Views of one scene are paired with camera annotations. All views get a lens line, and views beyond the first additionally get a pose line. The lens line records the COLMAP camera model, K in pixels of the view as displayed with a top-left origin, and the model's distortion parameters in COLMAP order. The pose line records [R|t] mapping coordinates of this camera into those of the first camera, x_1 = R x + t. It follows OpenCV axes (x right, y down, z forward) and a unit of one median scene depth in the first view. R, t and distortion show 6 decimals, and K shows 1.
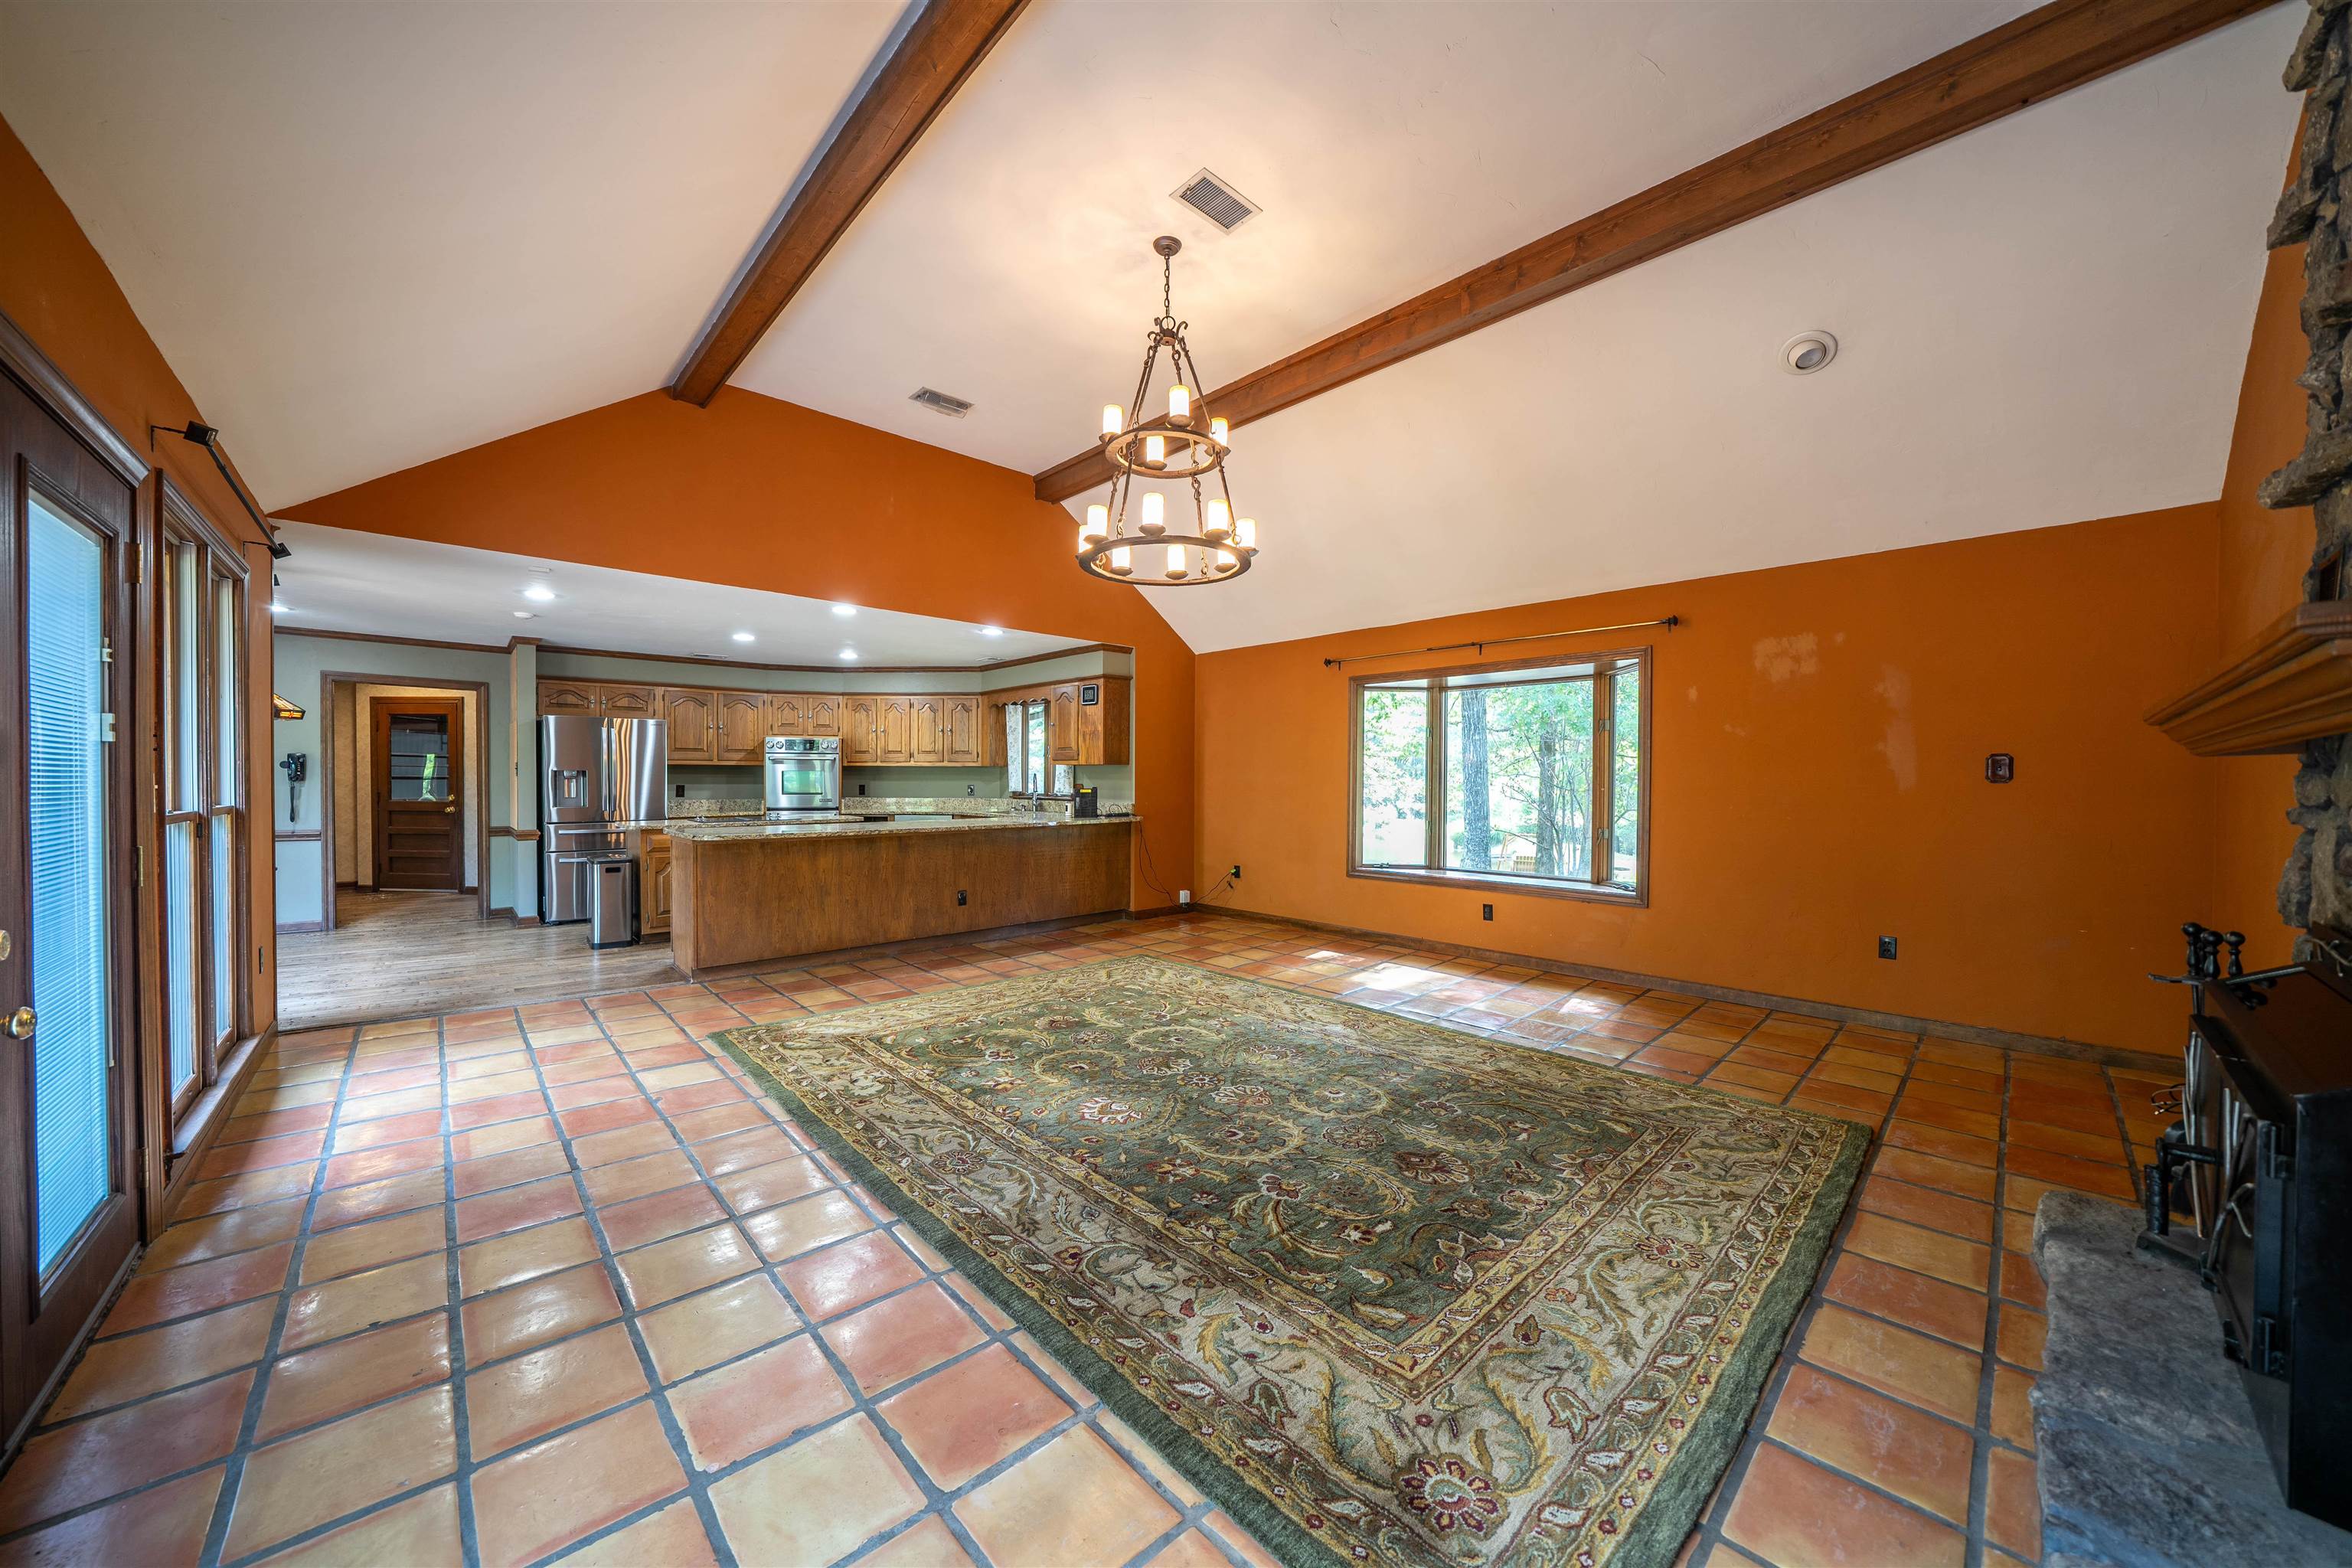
lens RADIAL K [[814.0, 0, 1161.8], [0, 814.0, 791.5], [0, 0, 1]] dist [-0.030086, 0.004255]
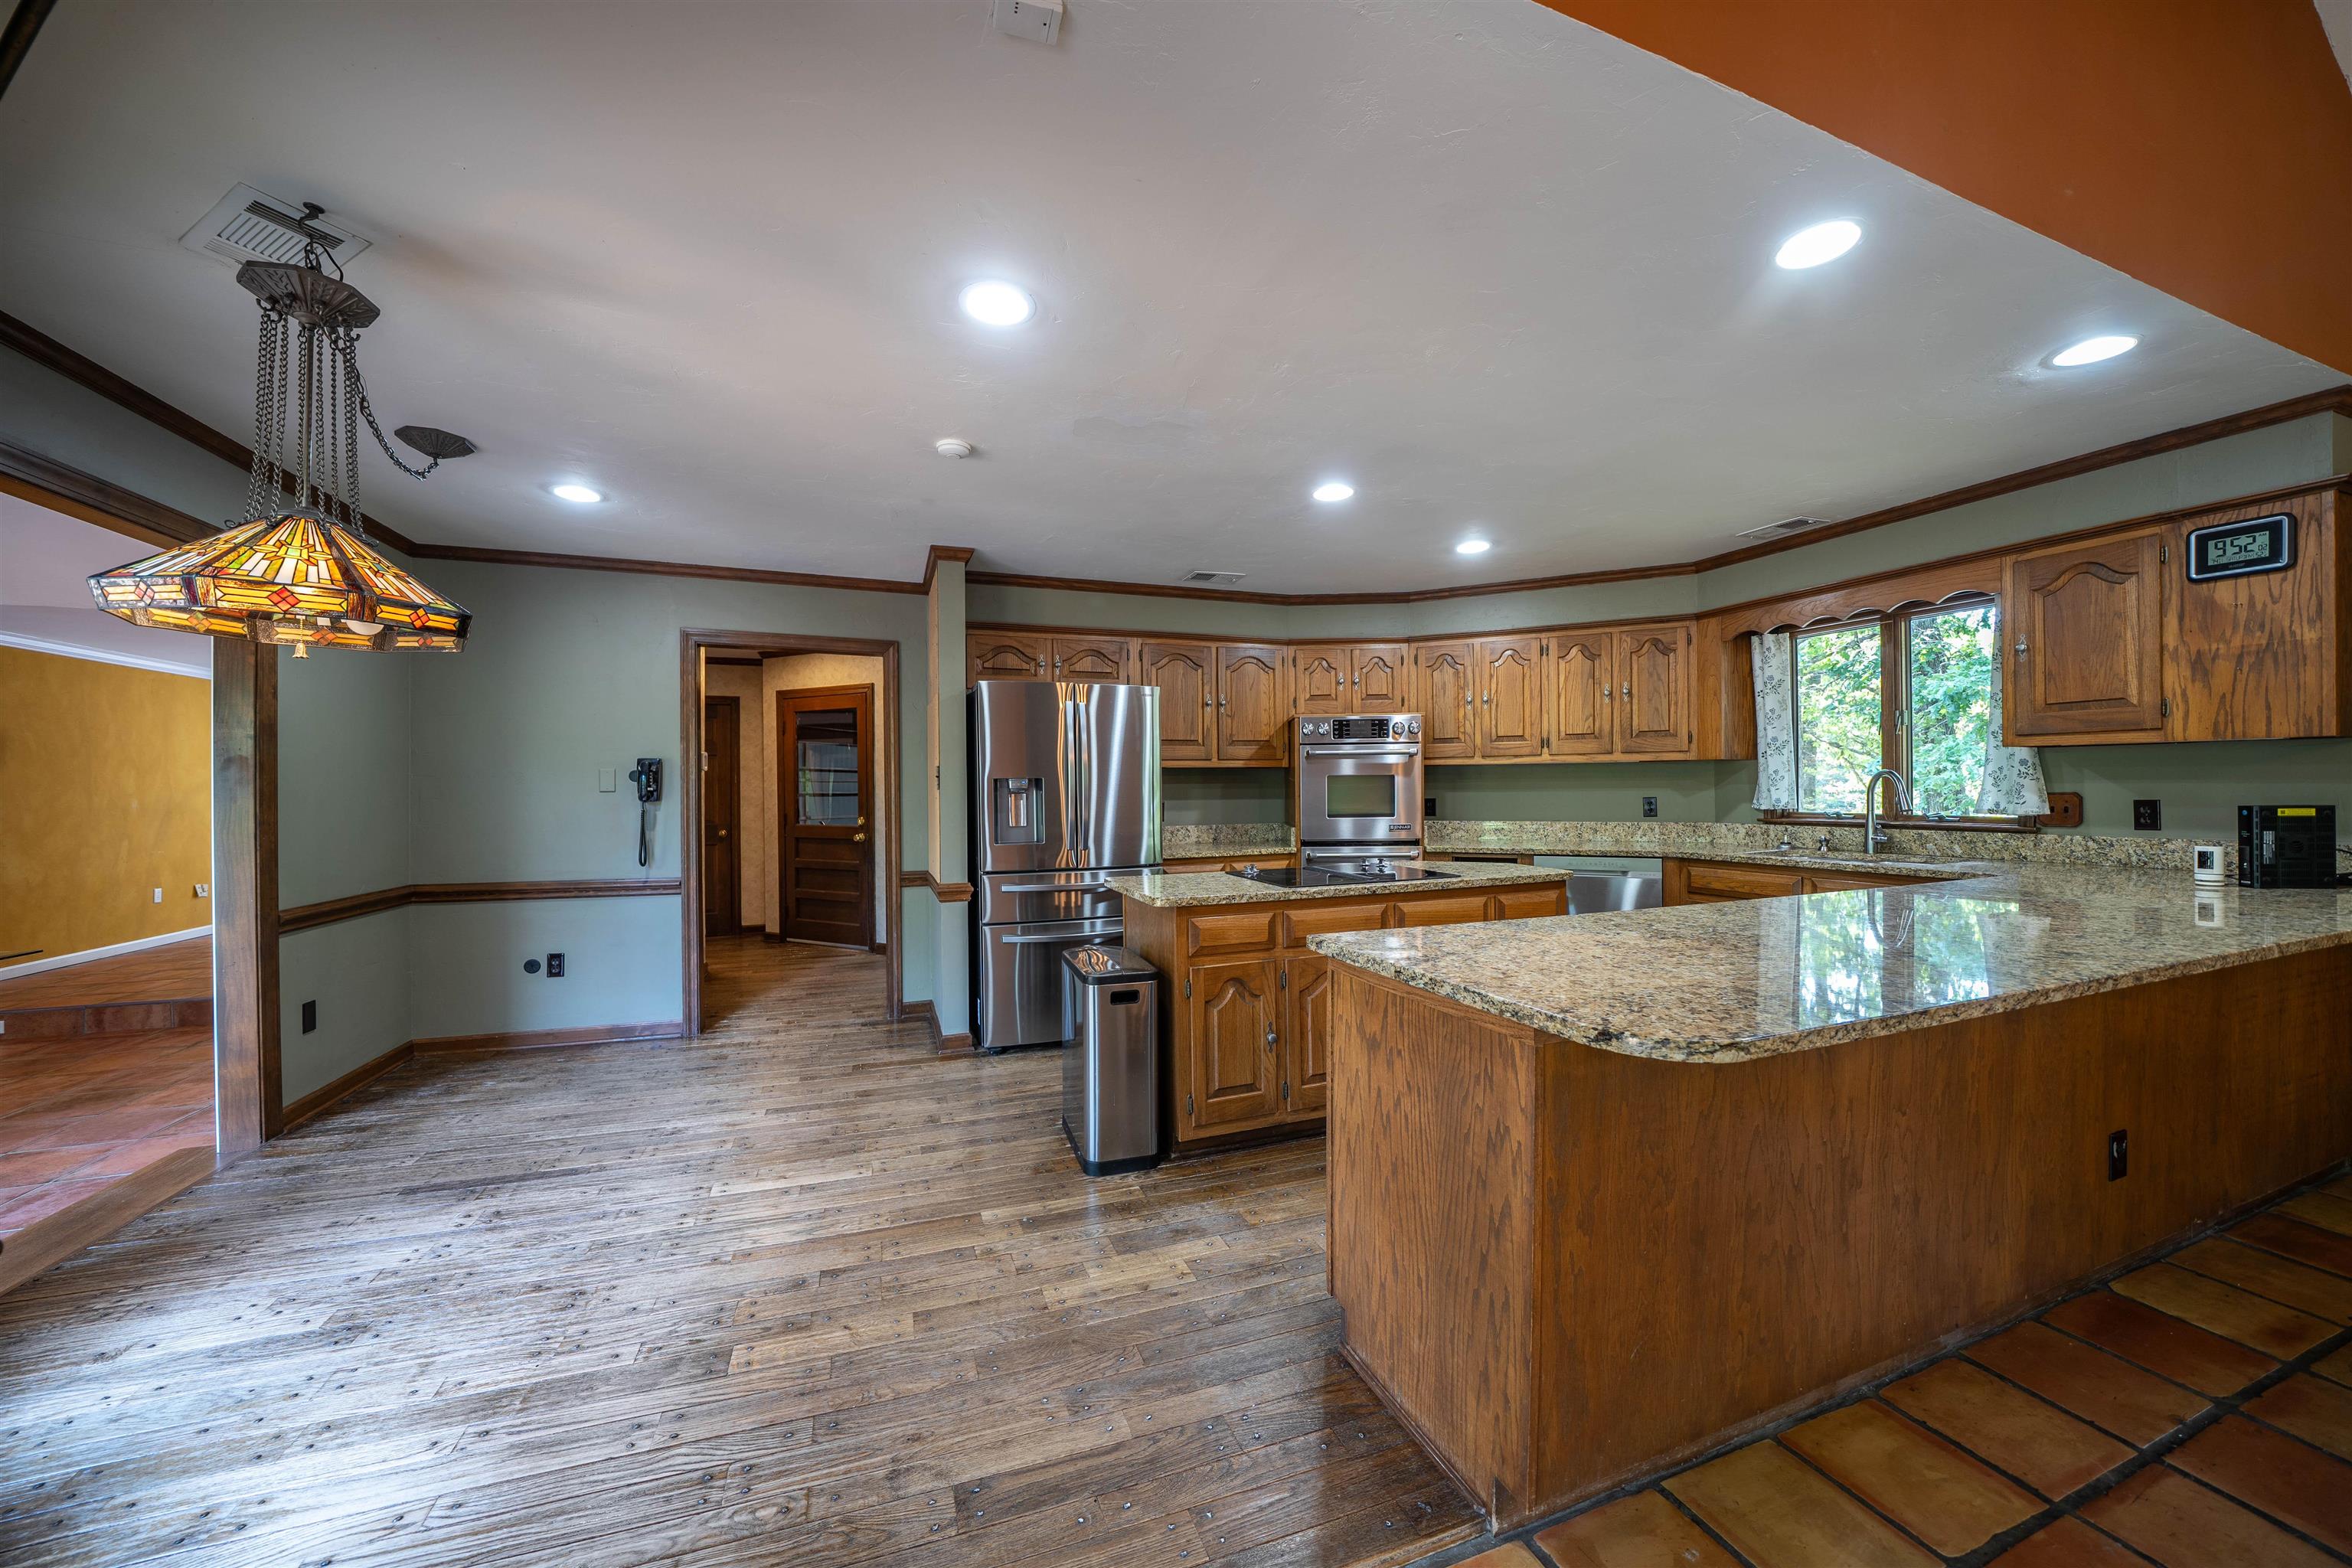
lens RADIAL K [[814.0, 0, 1161.8], [0, 814.0, 791.5], [0, 0, 1]] dist [-0.030086, 0.004255]
pose [[0.921270, -0.012374, -0.388727, -0.409291], [0.007849, 0.999882, -0.013227, -0.008729], [0.388844, 0.009134, 0.921258, 0.497195]]
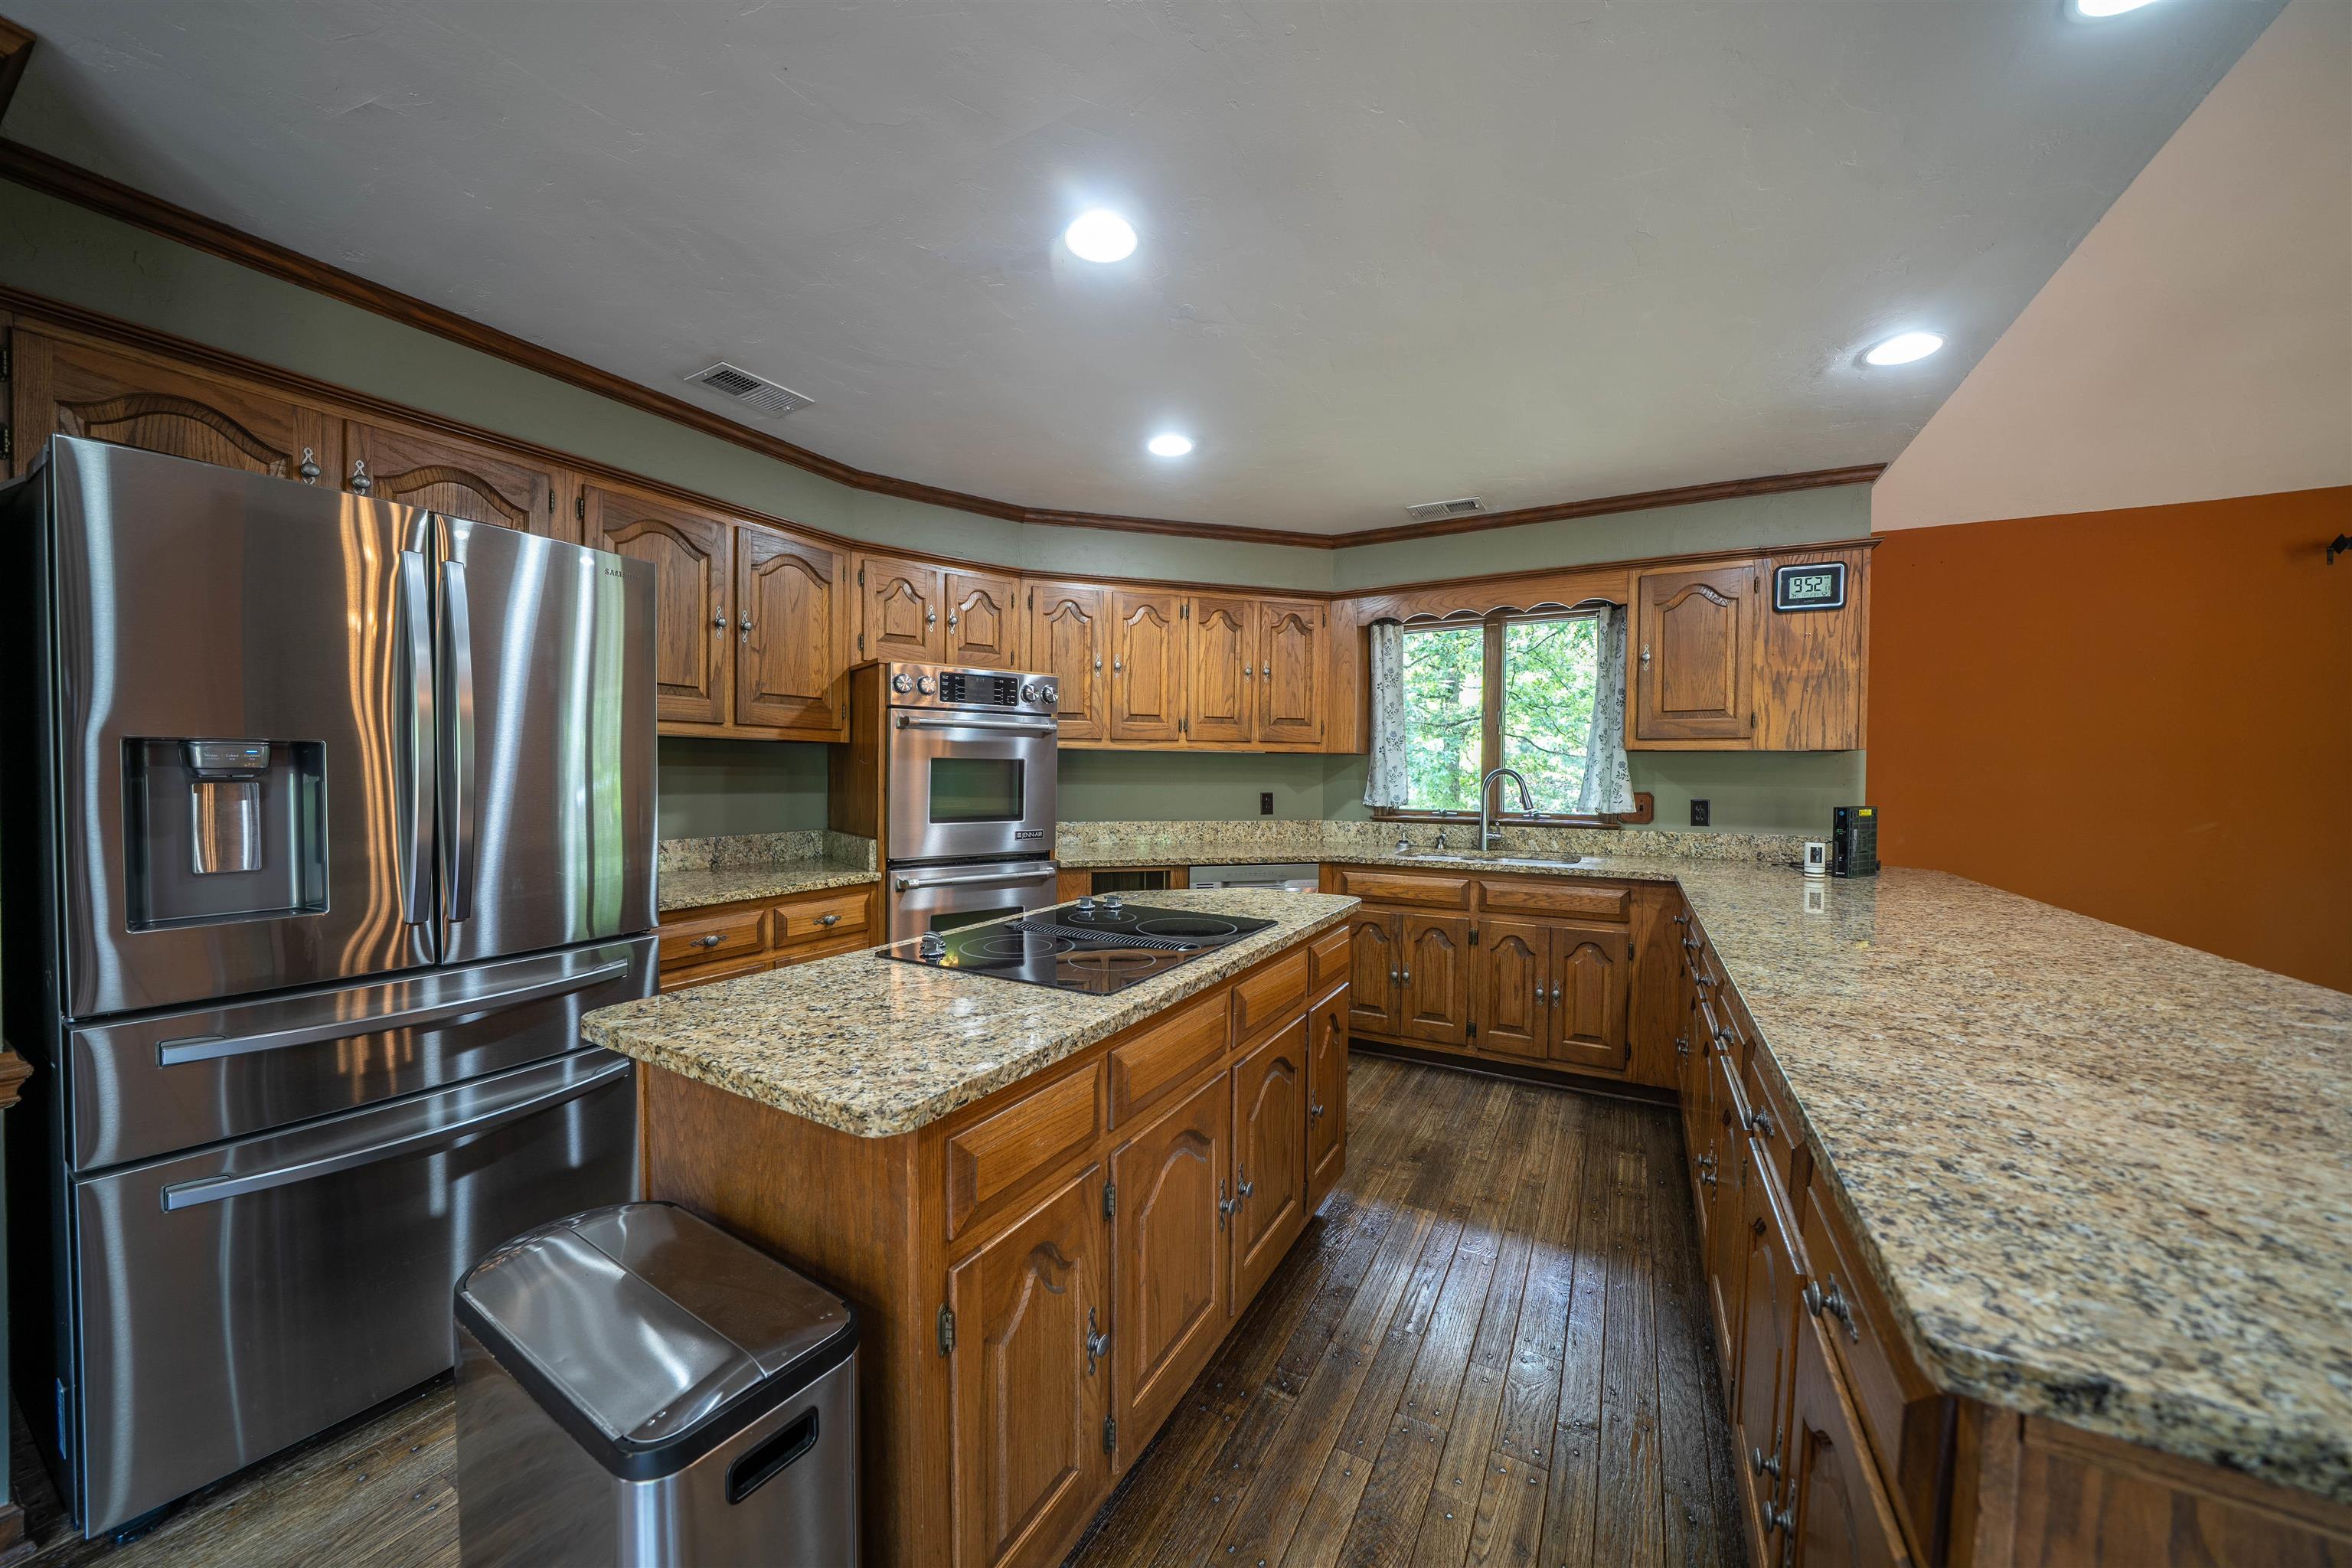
lens RADIAL K [[814.0, 0, 1161.8], [0, 814.0, 791.5], [0, 0, 1]] dist [-0.030086, 0.004255]
pose [[0.952246, -0.002937, 0.305316, -0.555277], [0.001465, 0.999986, 0.005049, -0.013771], [-0.305327, -0.004360, 0.952238, 0.715013]]
